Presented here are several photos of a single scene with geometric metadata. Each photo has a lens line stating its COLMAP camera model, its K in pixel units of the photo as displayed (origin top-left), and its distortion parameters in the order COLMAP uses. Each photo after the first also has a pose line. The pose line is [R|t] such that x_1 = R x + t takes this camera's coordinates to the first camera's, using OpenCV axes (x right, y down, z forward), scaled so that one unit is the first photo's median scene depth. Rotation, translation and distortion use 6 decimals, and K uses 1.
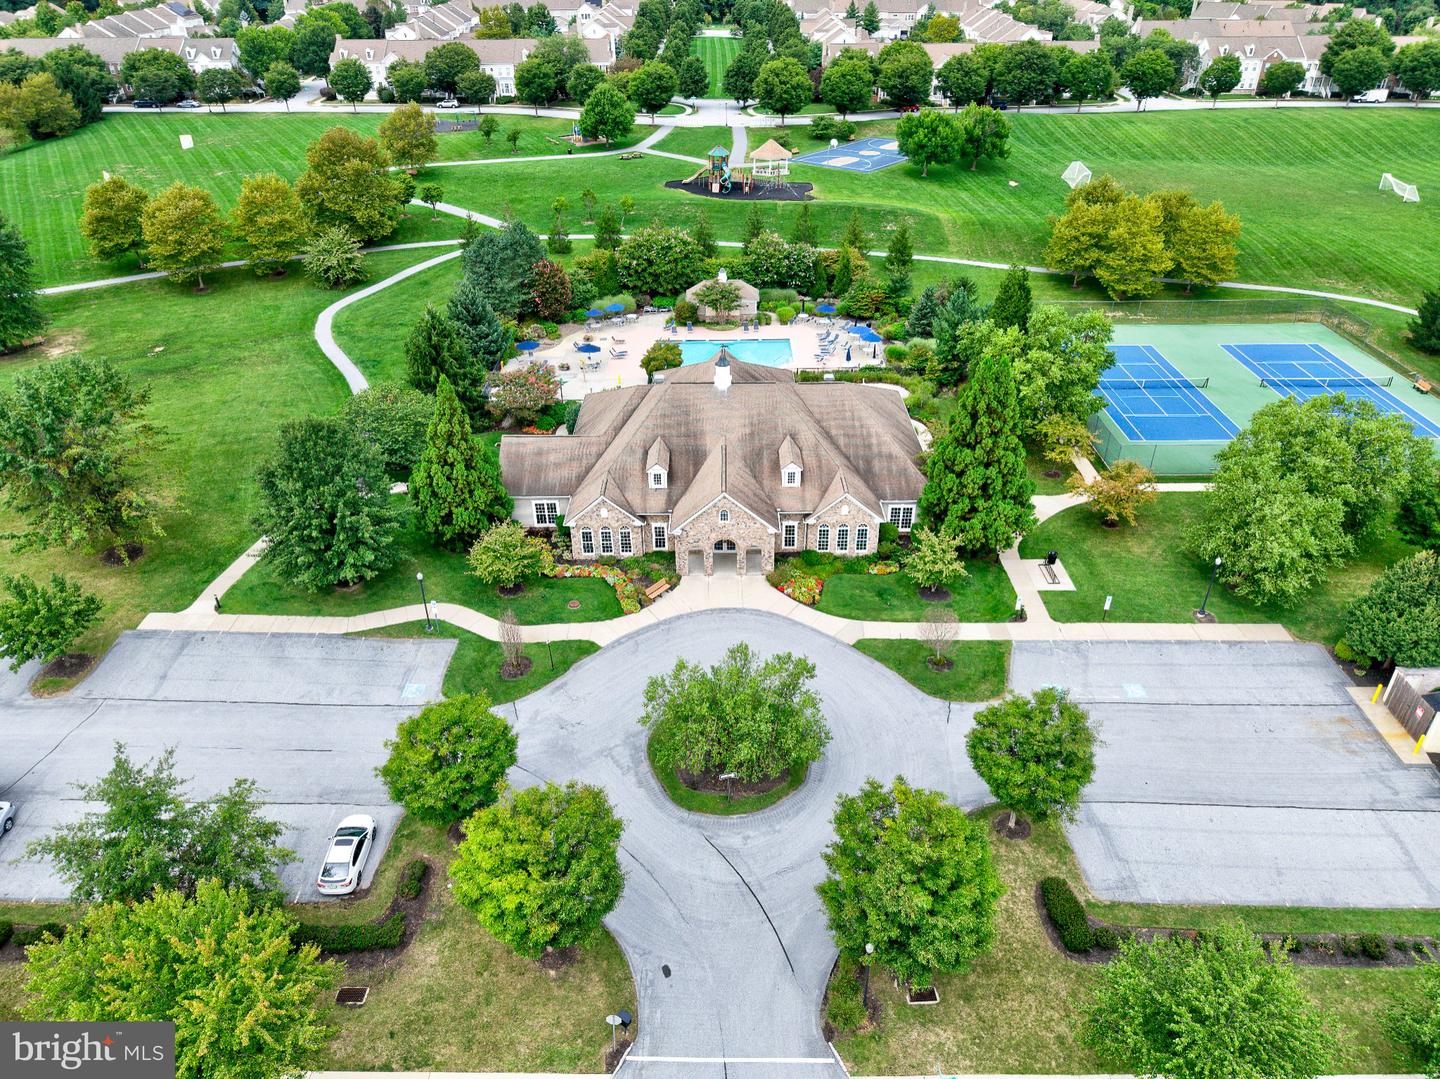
lens RADIAL K [[961.6, 0, 720.0], [0, 961.6, 539.5], [0, 0, 1]] dist [0.030062, -0.029153]
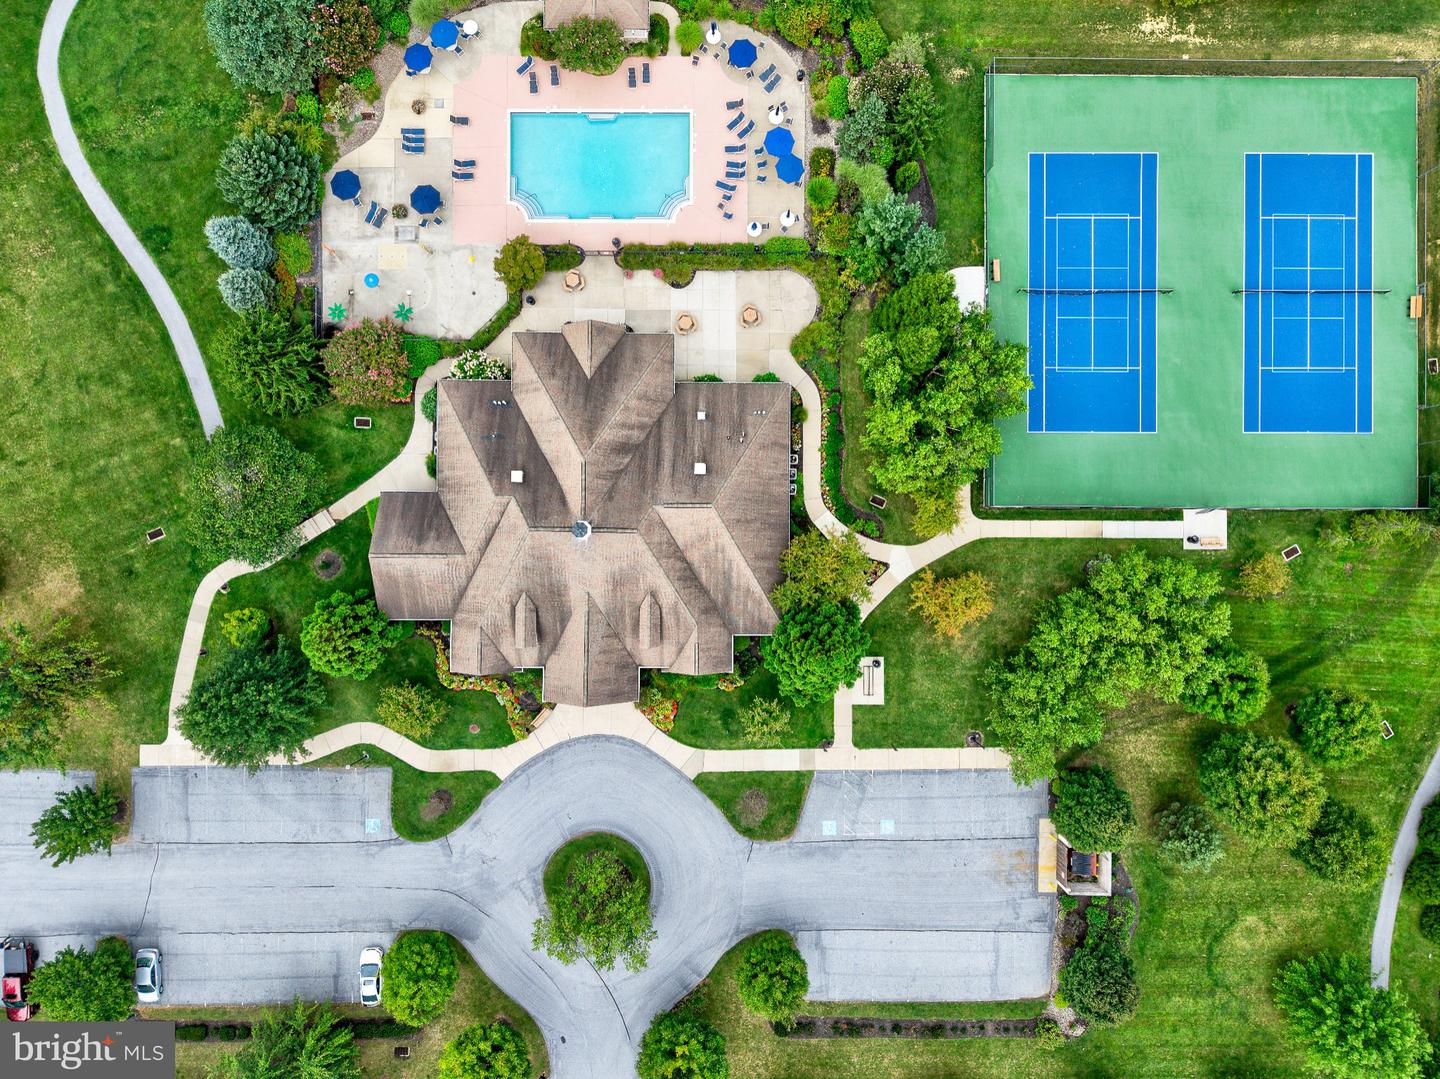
lens RADIAL K [[960.2, 0, 720.0], [0, 960.2, 539.5], [0, 0, 1]] dist [0.024254, -0.028895]
pose [[0.999943, 0.006186, 0.008659, 0.088006], [-0.010622, 0.529717, 0.848108, -0.644056], [0.000660, -0.848152, 0.529753, 0.316016]]
